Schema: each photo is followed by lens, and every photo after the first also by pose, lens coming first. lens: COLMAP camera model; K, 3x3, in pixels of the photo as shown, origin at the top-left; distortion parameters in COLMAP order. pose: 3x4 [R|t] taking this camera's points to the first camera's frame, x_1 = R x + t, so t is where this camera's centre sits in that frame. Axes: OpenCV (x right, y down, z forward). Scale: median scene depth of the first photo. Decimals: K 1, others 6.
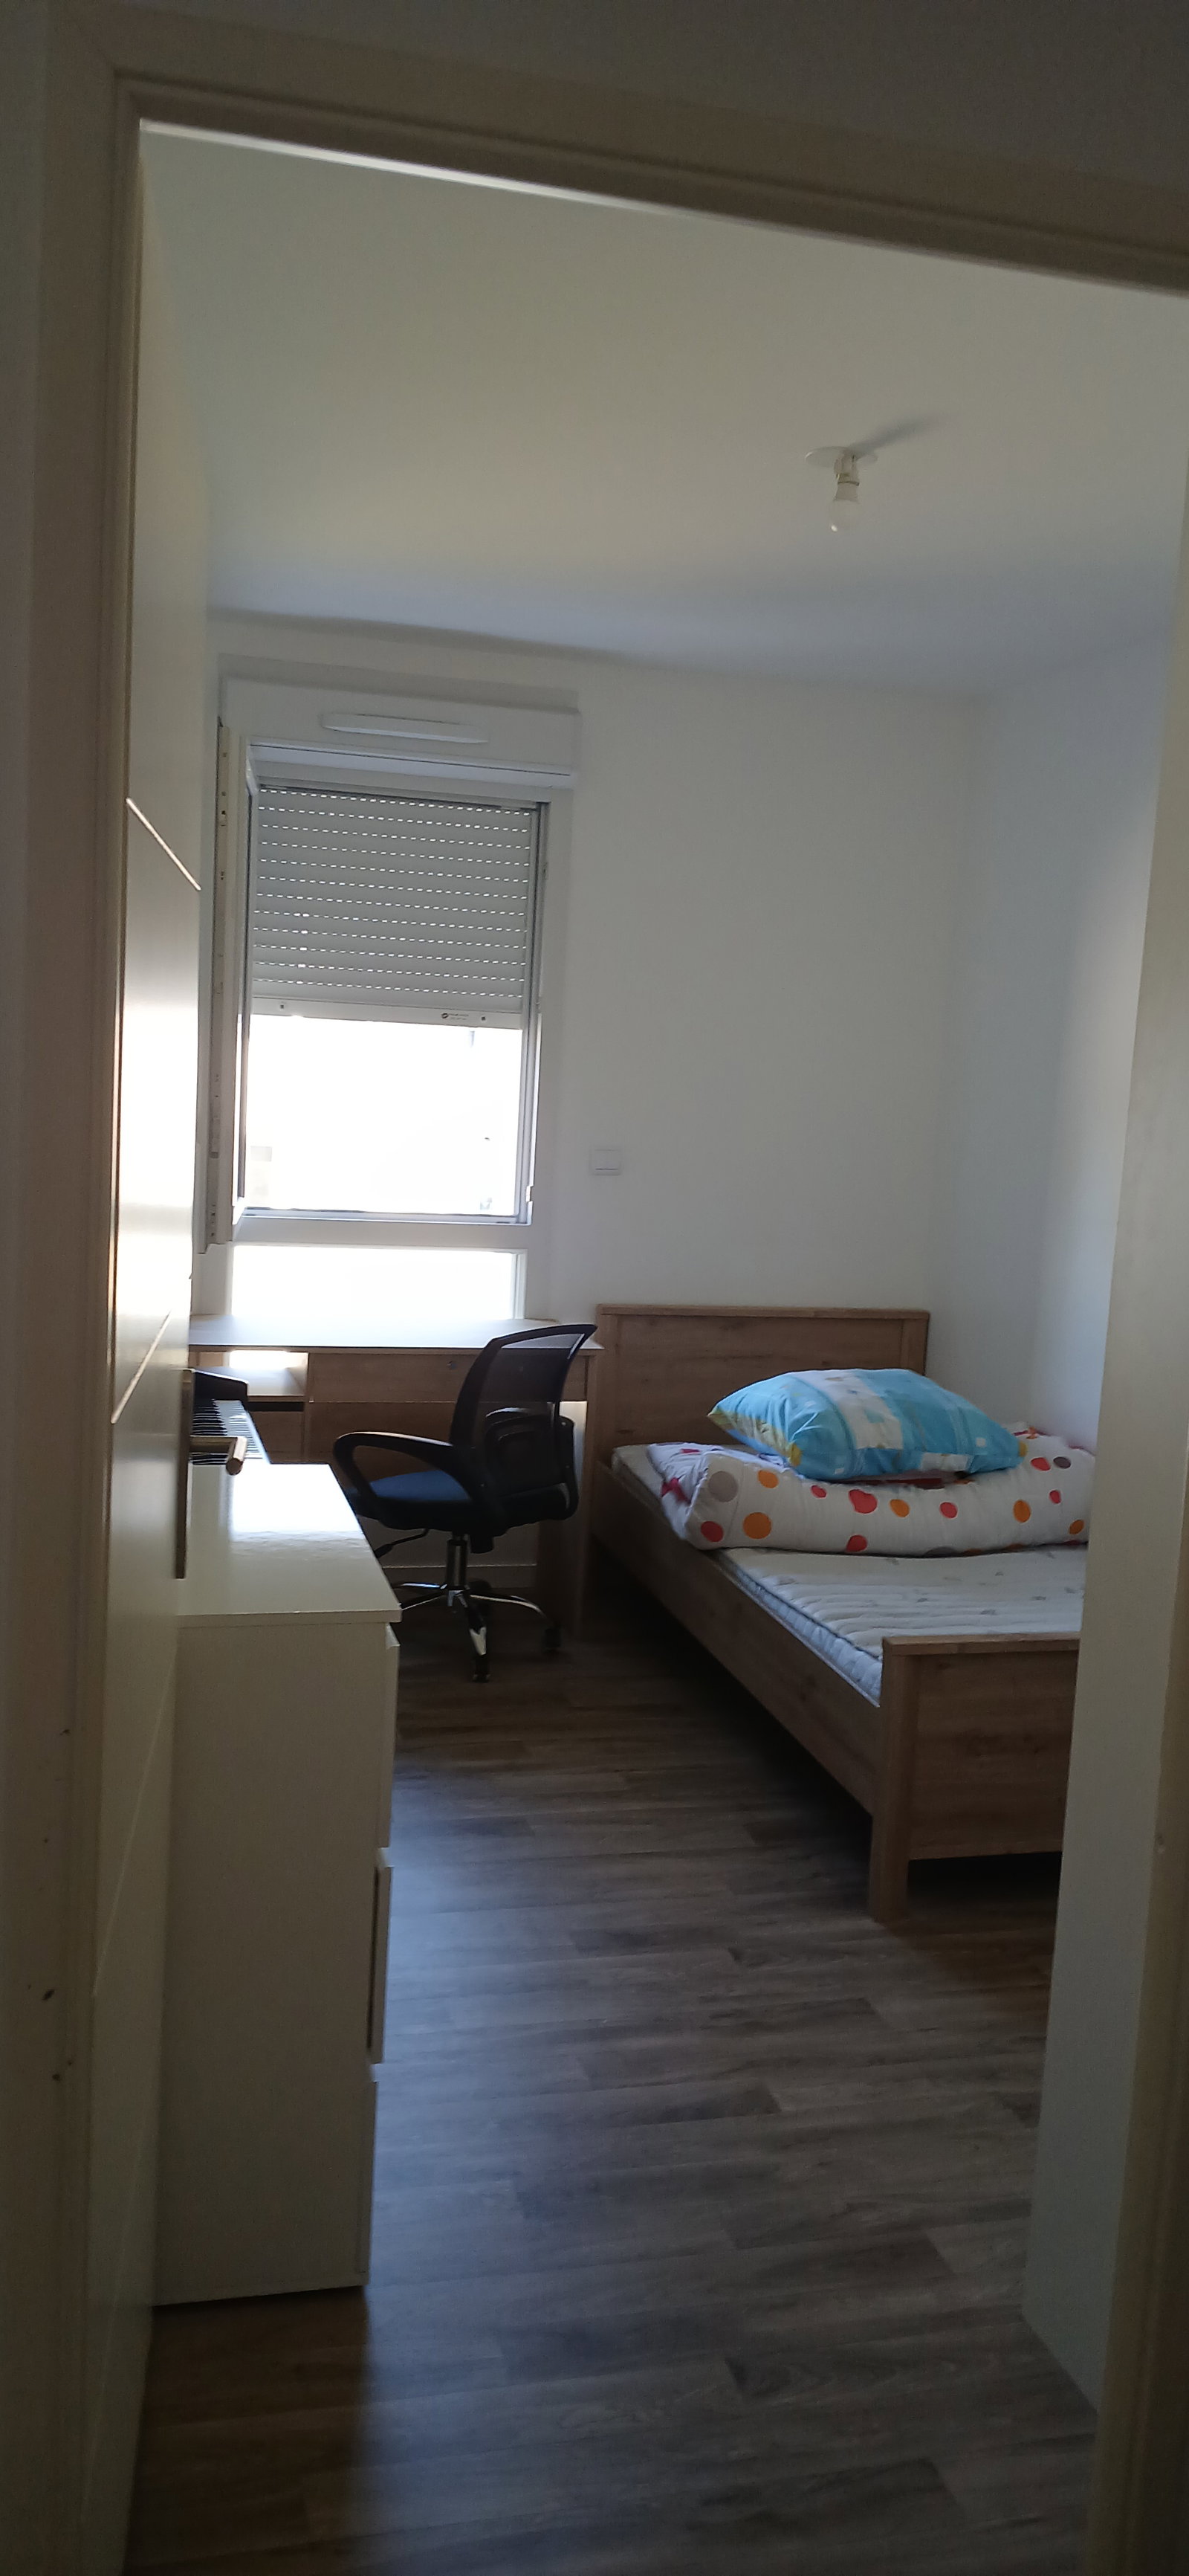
lens RADIAL K [[1987.9, 0, 562.0], [0, 1987.9, 1327.7], [0, 0, 1]] dist [0.120850, -0.286422]
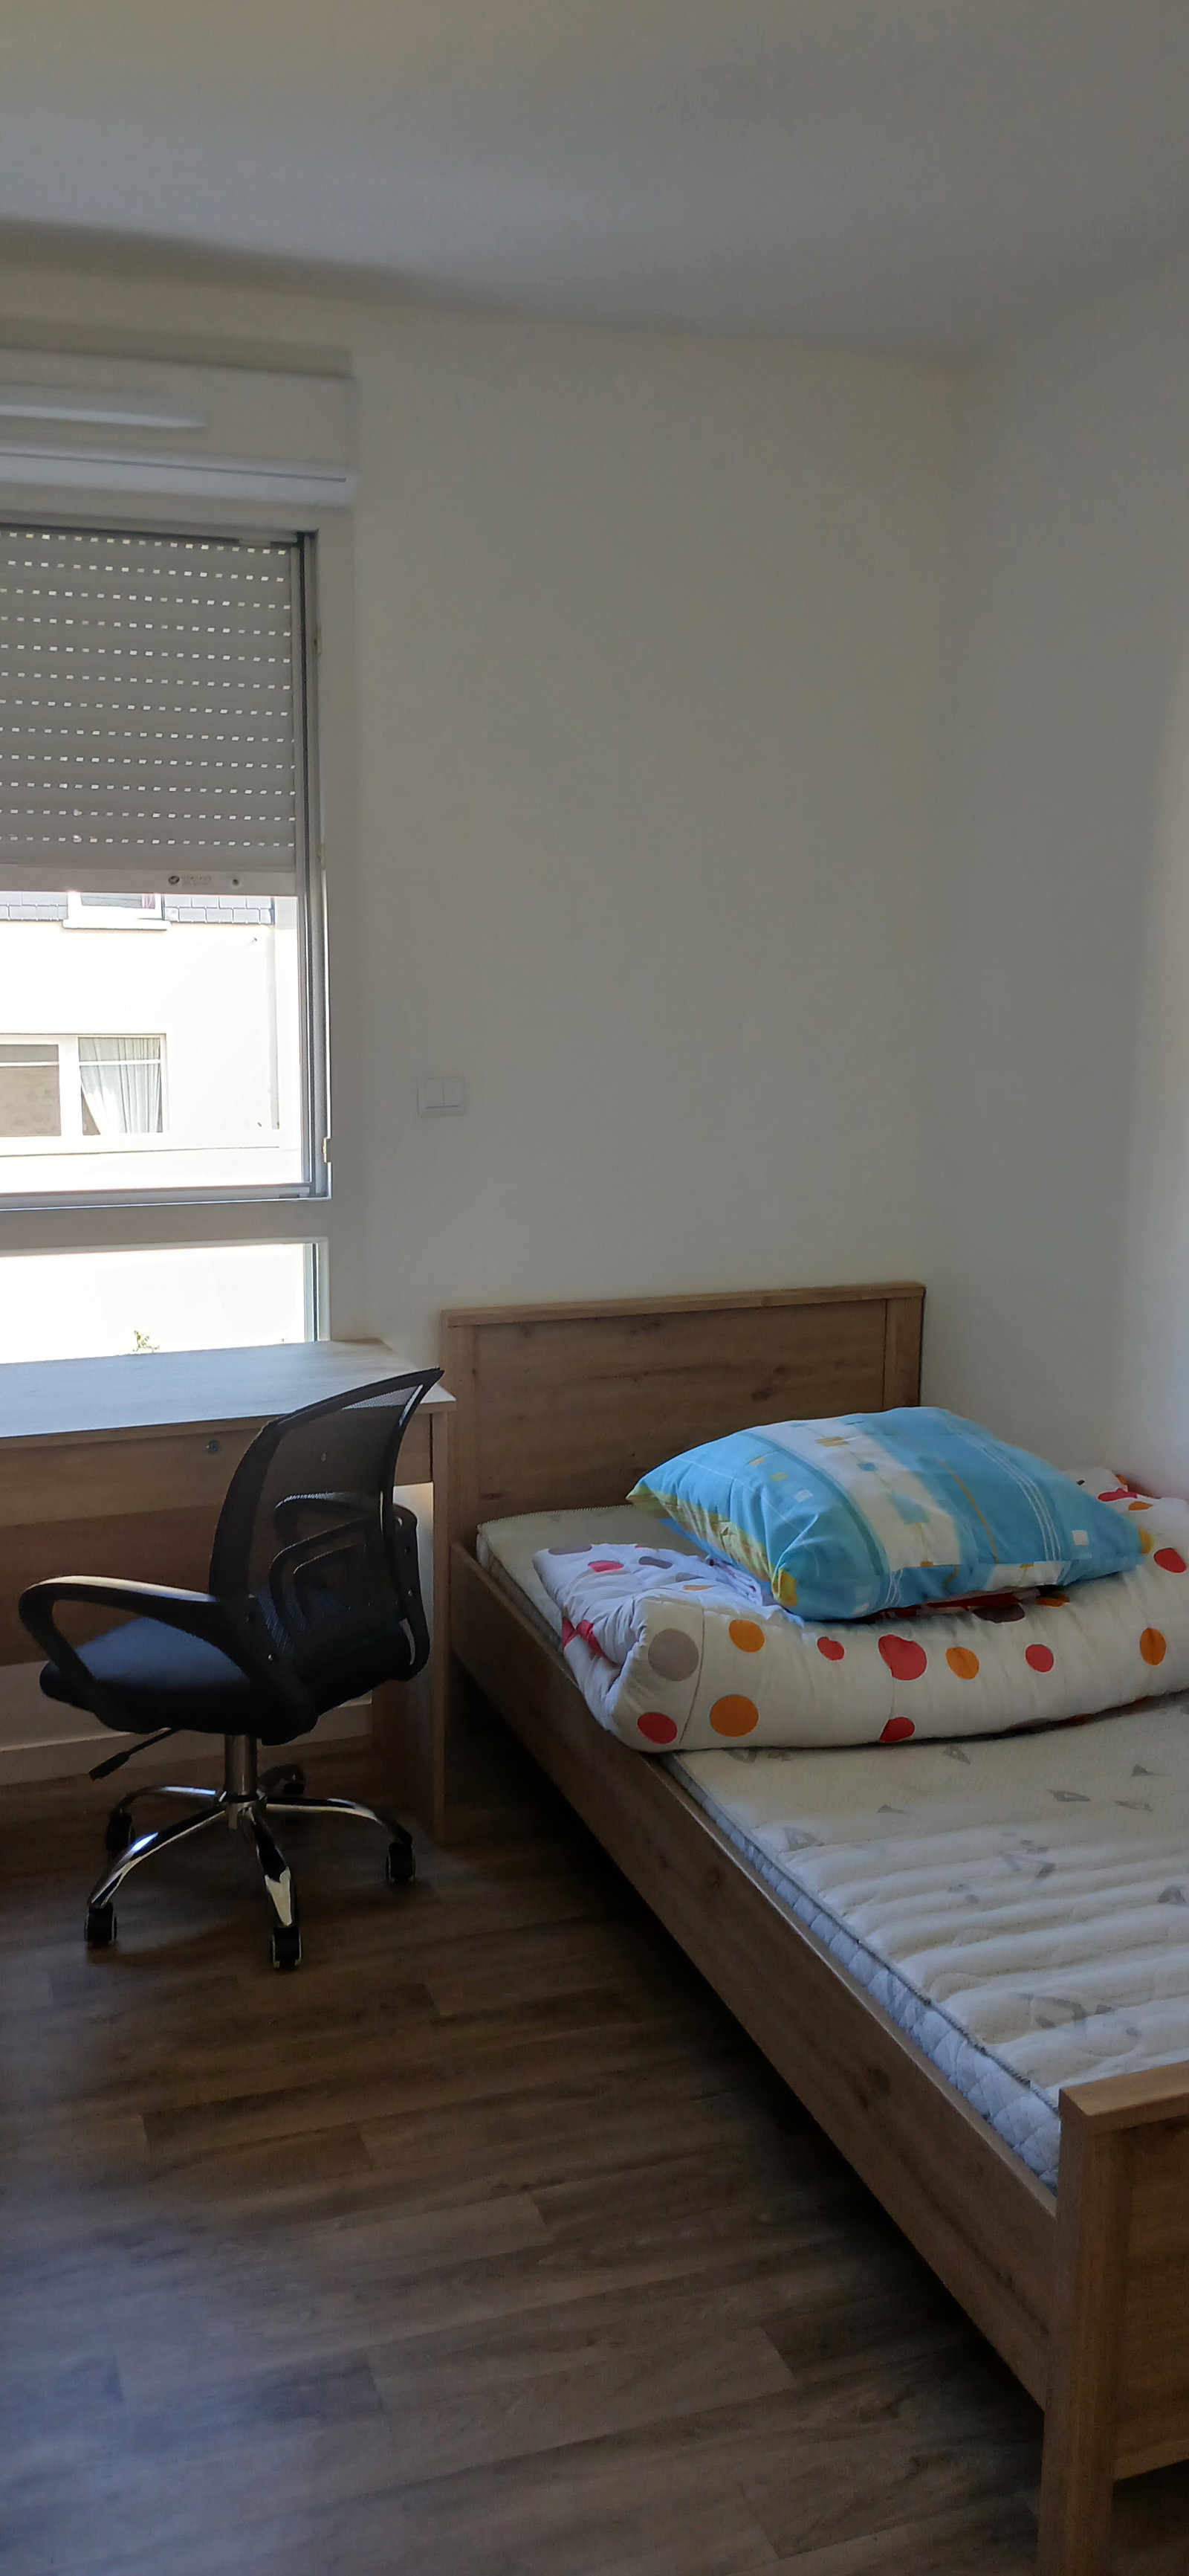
lens RADIAL K [[1938.4, 0, 536.4], [0, 1938.4, 1276.9], [0, 0, 1]] dist [0.104451, -0.191821]
pose [[0.995905, -0.060339, 0.067318, 0.008124], [0.057211, 0.997233, 0.047472, -0.061960], [-0.069996, -0.043426, 0.996602, 0.427901]]
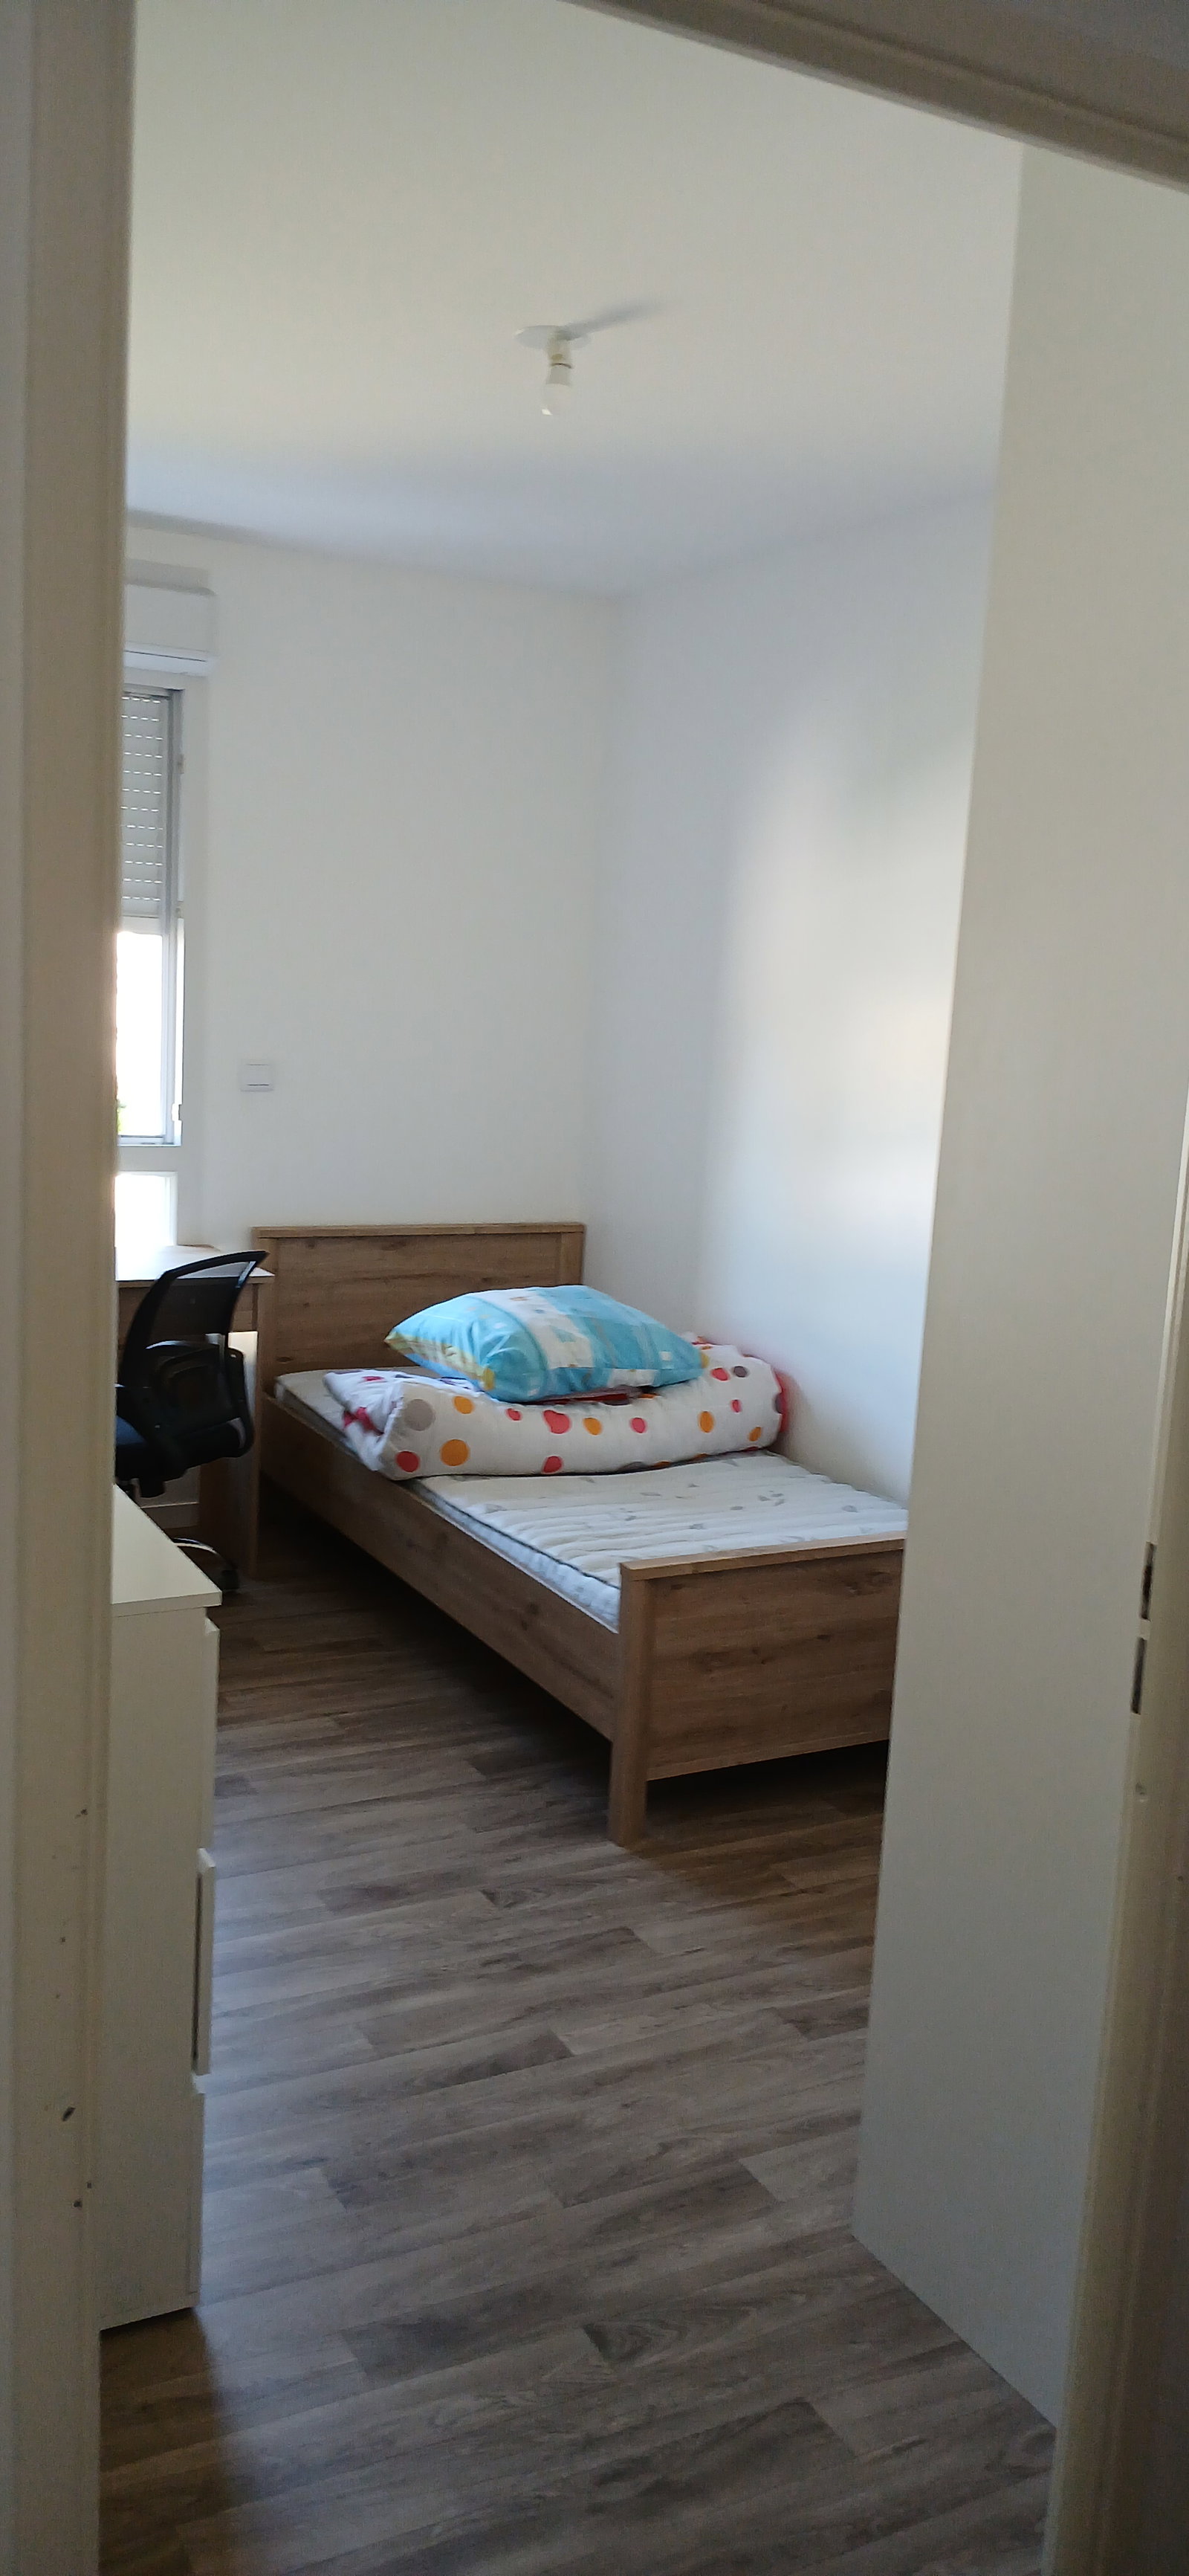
lens RADIAL K [[1987.9, 0, 562.0], [0, 1987.9, 1327.7], [0, 0, 1]] dist [0.120850, -0.286422]
pose [[0.972041, -0.043226, 0.230799, -0.073047], [0.031497, 0.998030, 0.054267, -0.013179], [-0.232690, -0.045480, 0.971487, 0.041819]]
